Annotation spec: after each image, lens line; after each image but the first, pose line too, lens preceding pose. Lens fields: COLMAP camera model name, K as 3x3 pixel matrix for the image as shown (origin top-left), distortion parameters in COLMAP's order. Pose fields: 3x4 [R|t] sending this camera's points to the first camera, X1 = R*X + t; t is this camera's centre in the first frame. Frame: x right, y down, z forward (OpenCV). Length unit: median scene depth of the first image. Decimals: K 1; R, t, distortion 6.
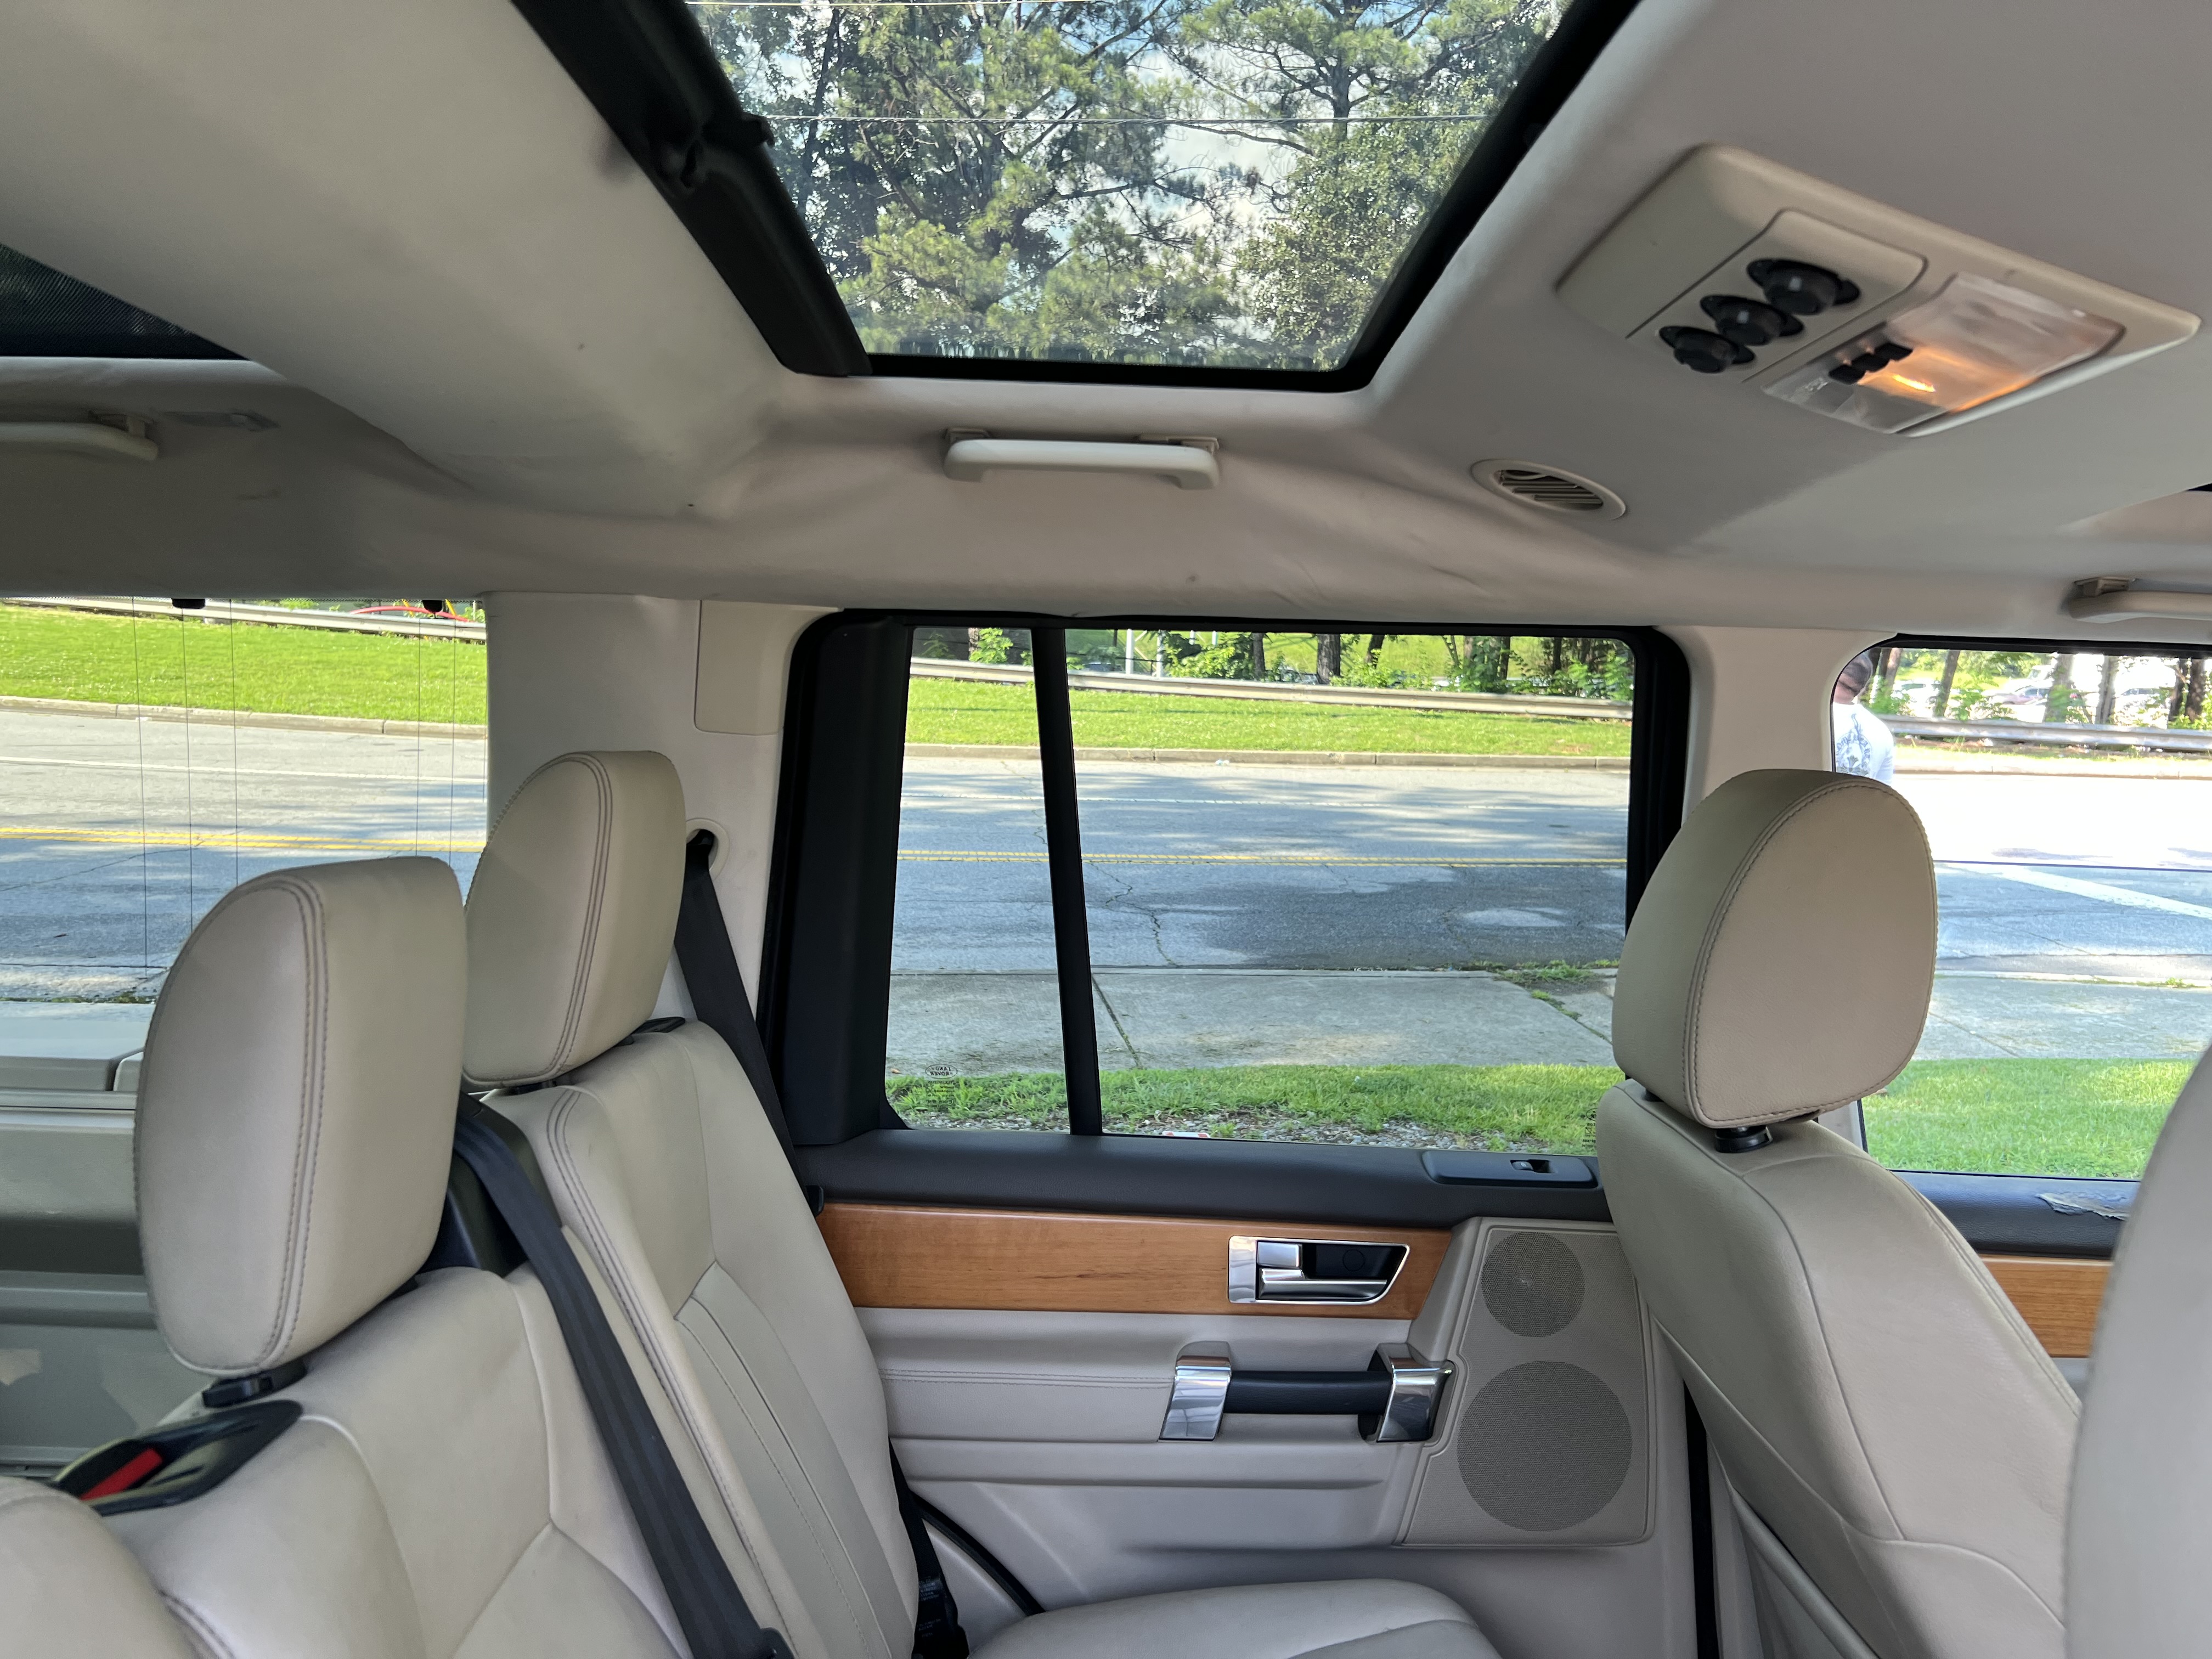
lens RADIAL K [[1674.7, 0, 1106.0], [0, 1674.7, 829.5], [0, 0, 1]] dist [0.042494, -0.003884]
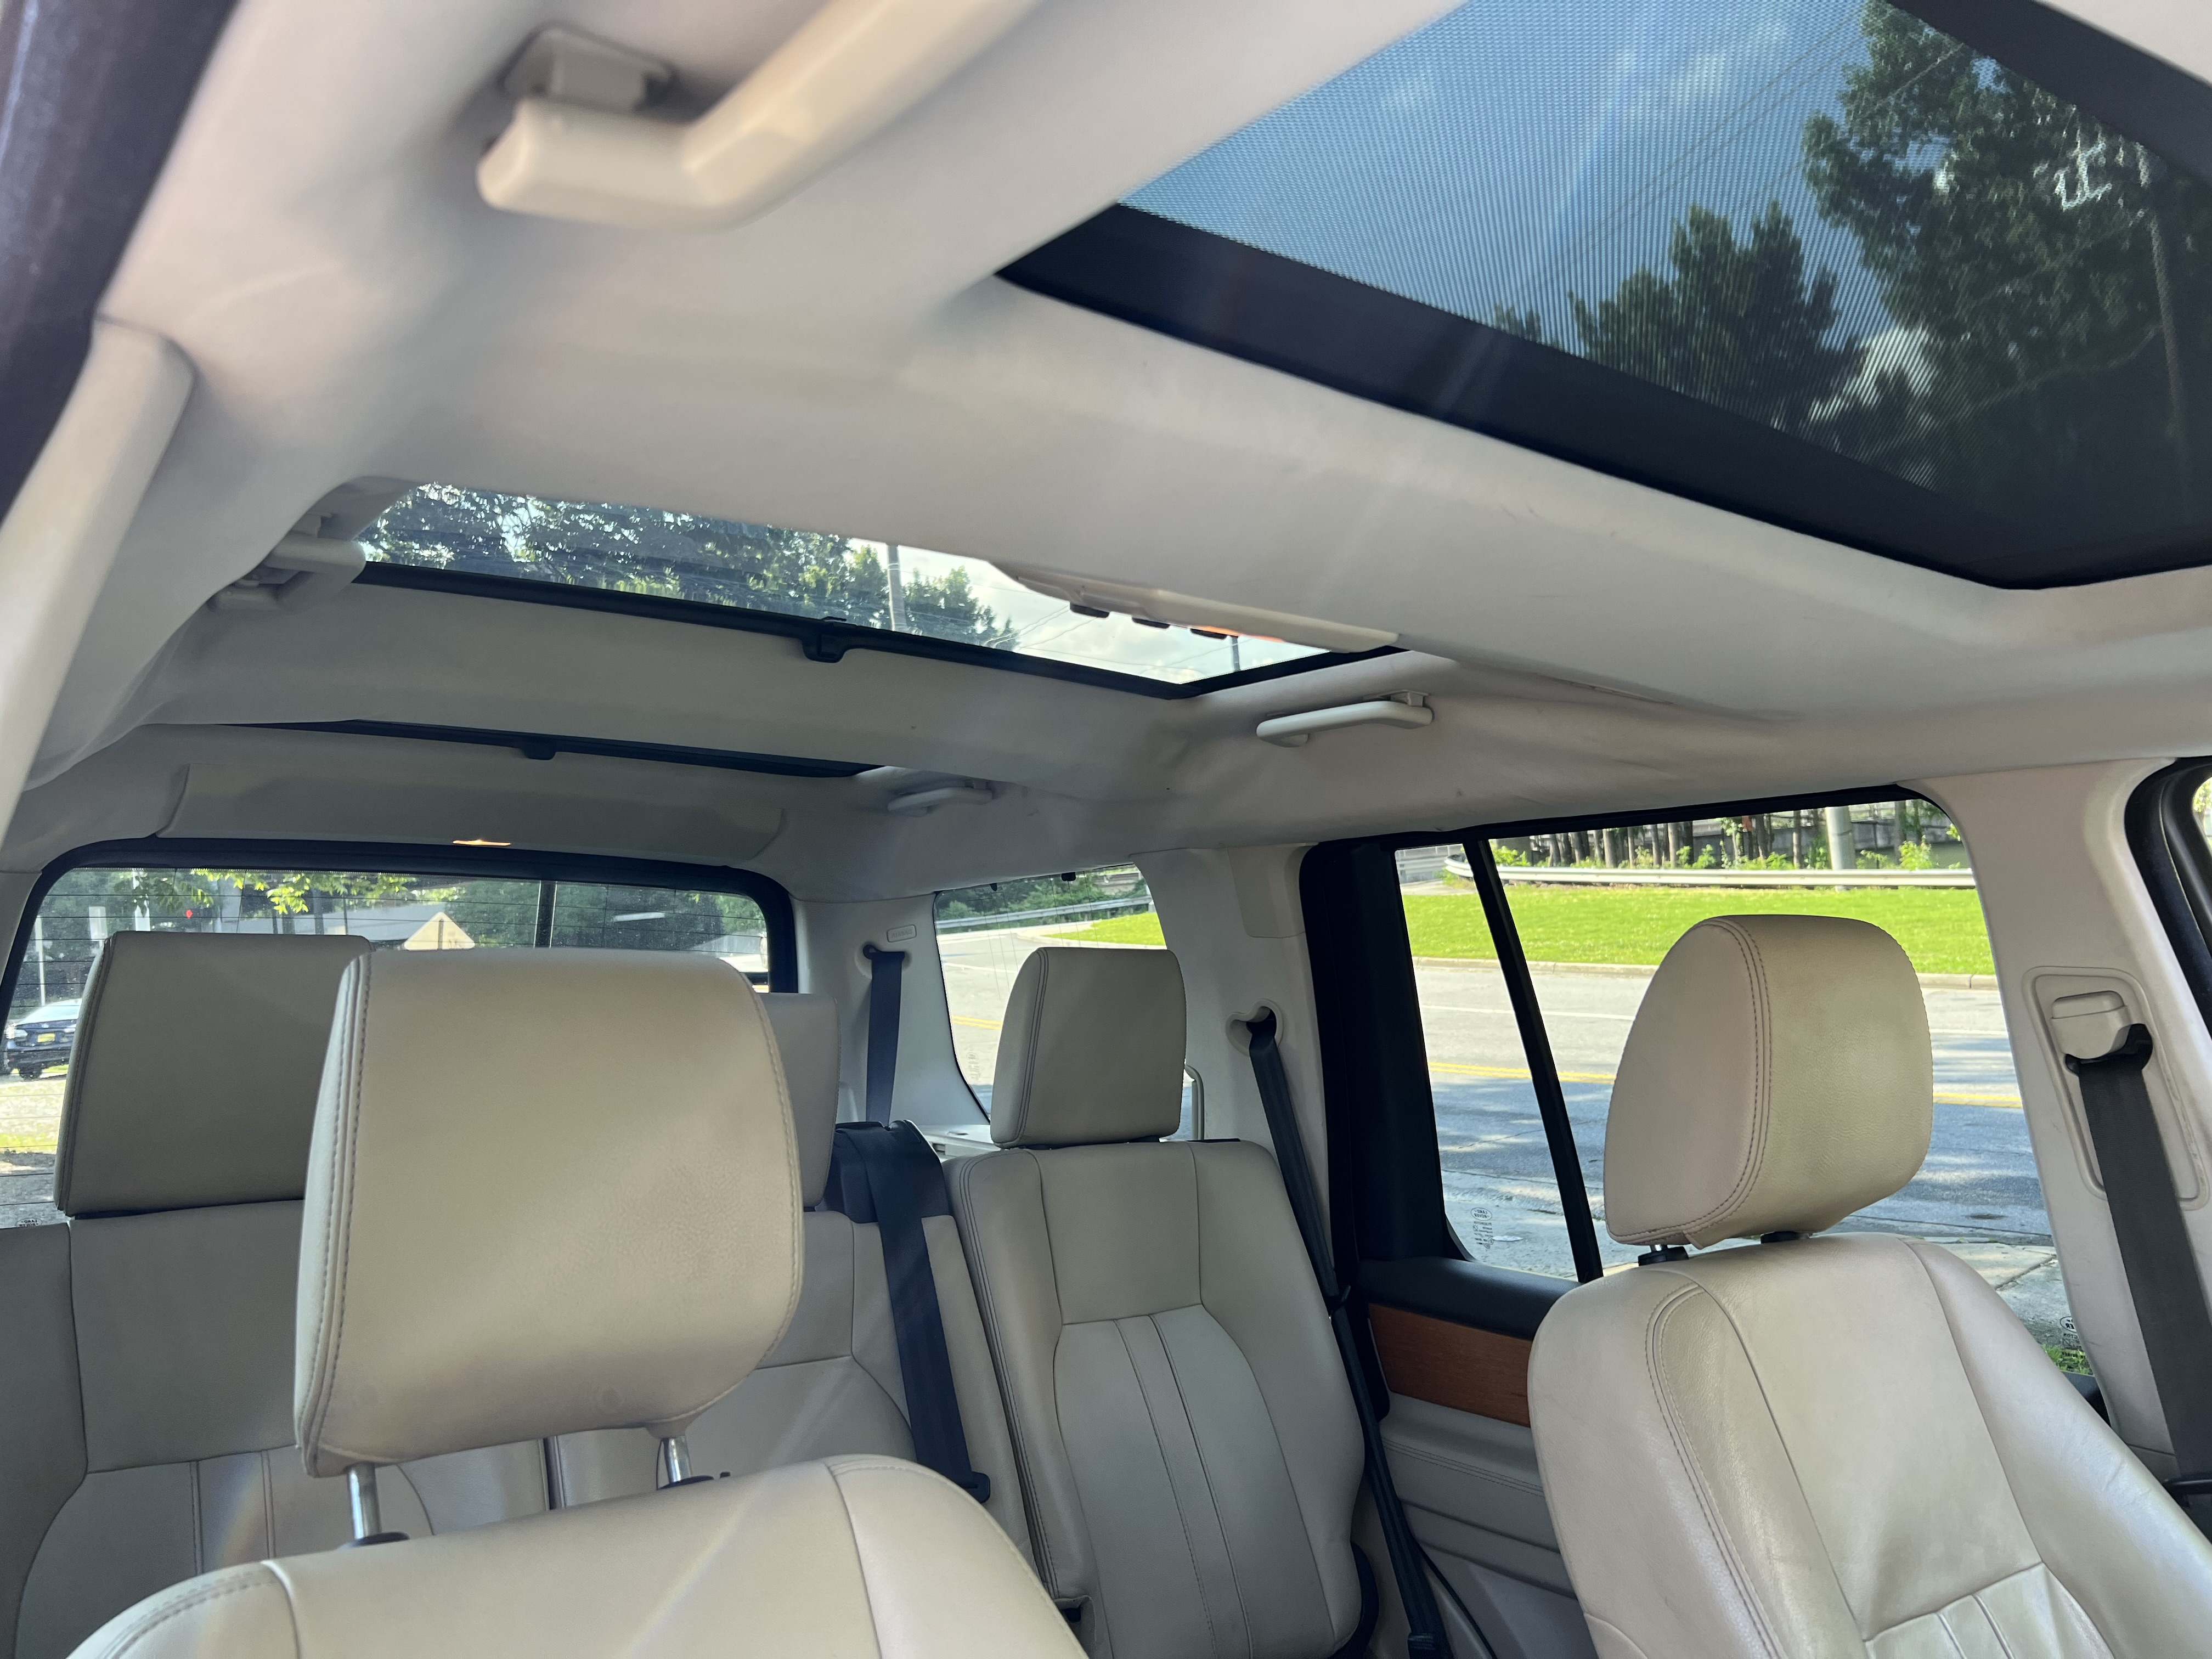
lens RADIAL K [[1674.7, 0, 1106.0], [0, 1674.7, 829.5], [0, 0, 1]] dist [0.042494, -0.003884]
pose [[0.600816, -0.101815, -0.792877, 0.113785], [-0.022005, 0.989373, -0.143722, 0.007973], [0.799085, 0.103798, 0.592191, 0.007169]]
